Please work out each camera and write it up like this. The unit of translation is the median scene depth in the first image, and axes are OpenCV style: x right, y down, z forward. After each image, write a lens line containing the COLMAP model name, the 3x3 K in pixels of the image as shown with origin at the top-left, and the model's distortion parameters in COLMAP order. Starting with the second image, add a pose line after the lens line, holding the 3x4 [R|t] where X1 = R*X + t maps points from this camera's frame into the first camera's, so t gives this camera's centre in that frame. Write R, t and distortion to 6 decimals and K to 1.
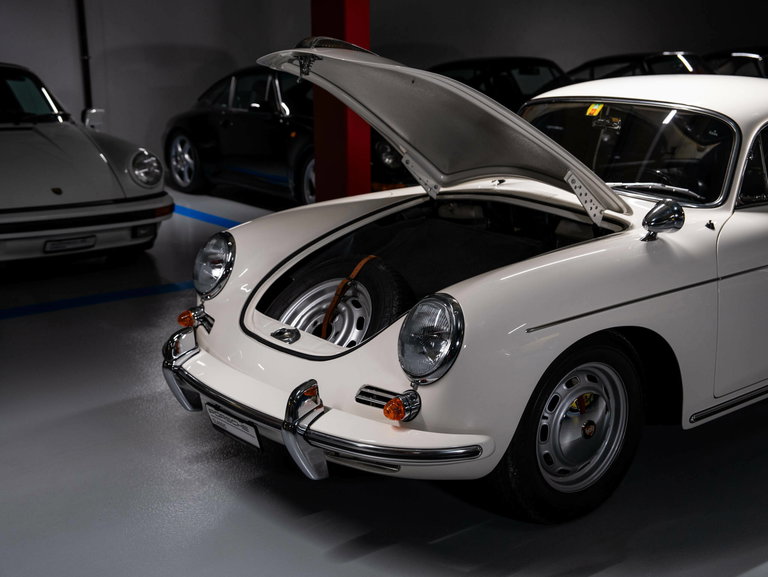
lens RADIAL K [[993.0, 0, 391.9], [0, 993.0, 282.0], [0, 0, 1]] dist [0.083350, 0.000000]
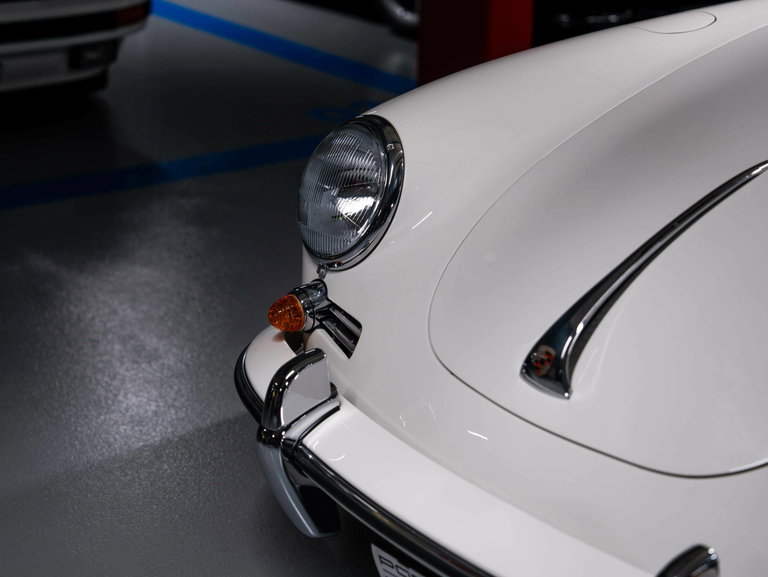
lens RADIAL K [[1643.4, 0, 380.6], [0, 1643.4, 293.5], [0, 0, 1]] dist [0.253875, 0.000000]
pose [[0.999752, 0.018495, -0.012440, -0.172636], [-0.016835, 0.992345, 0.122341, -0.068739], [0.014608, -0.122101, 0.992410, 0.306087]]
